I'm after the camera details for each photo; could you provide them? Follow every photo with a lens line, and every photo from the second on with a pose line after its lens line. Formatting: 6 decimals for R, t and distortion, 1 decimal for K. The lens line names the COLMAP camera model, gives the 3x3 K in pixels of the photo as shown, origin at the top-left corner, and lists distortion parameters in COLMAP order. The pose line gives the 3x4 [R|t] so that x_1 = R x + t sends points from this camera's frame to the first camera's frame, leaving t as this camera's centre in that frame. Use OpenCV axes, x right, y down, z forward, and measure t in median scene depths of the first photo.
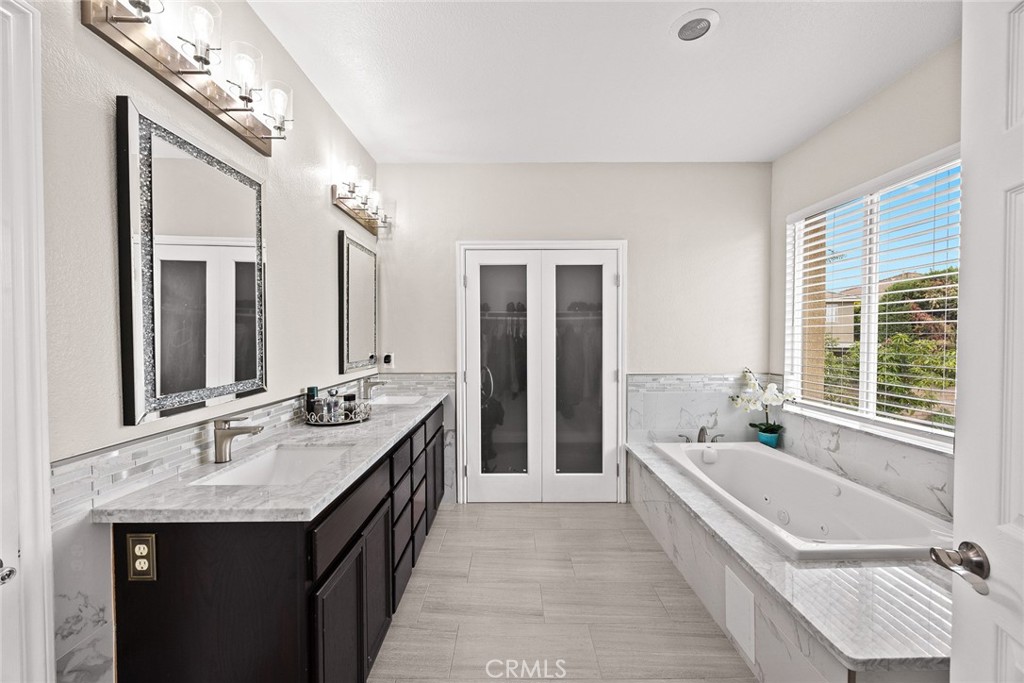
lens RADIAL K [[393.2, 0, 512.0], [0, 393.2, 341.5], [0, 0, 1]] dist [-0.000052, 0.000025]
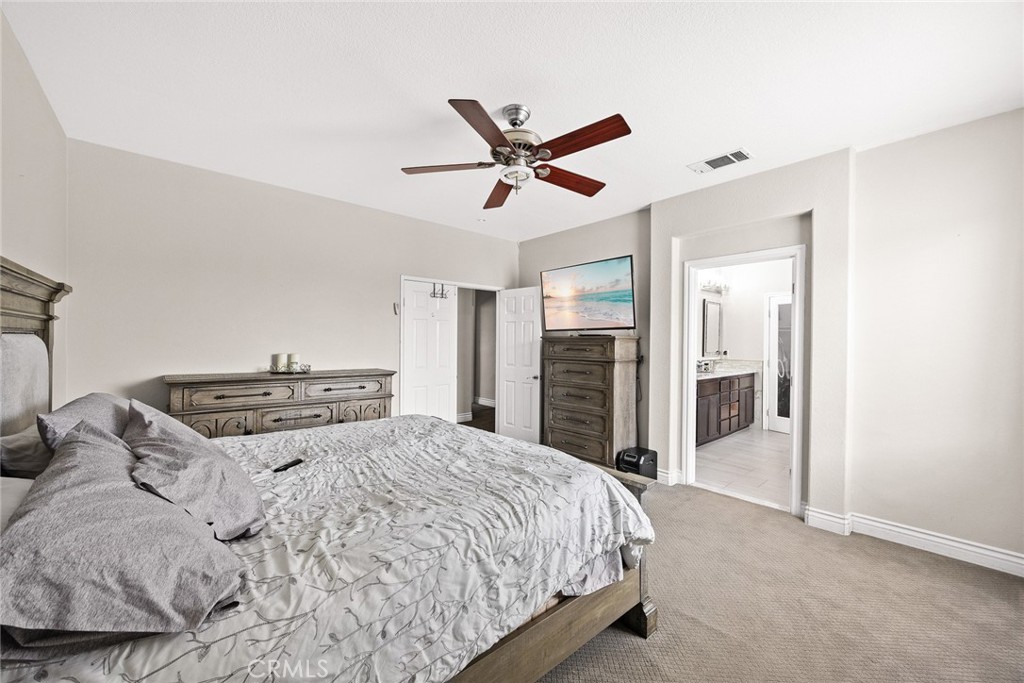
lens RADIAL K [[393.2, 0, 512.0], [0, 393.2, 341.5], [0, 0, 1]] dist [-0.000052, 0.000025]
pose [[0.660994, 0.015923, -0.750222, 0.516482], [-0.027620, 0.999614, -0.003118, 0.023492], [0.749883, 0.022782, 0.661178, -1.270245]]
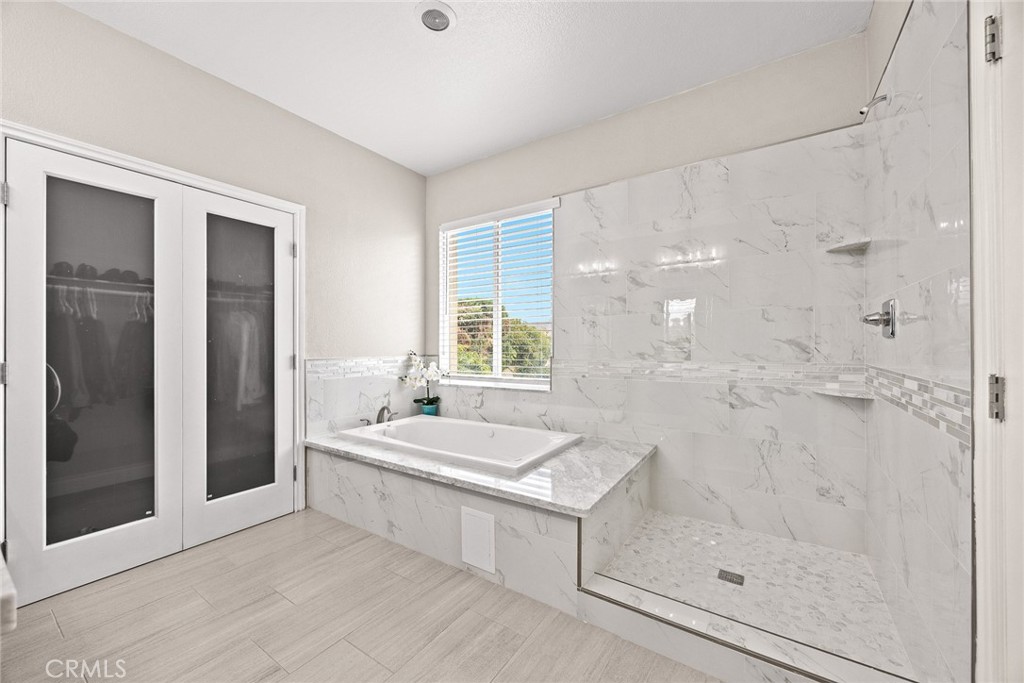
lens RADIAL K [[393.2, 0, 512.0], [0, 393.2, 341.5], [0, 0, 1]] dist [-0.000052, 0.000025]
pose [[0.557562, 0.006332, 0.830111, -0.180032], [0.015484, 0.999718, -0.018027, 0.067478], [-0.829991, 0.022905, 0.557307, 0.136709]]
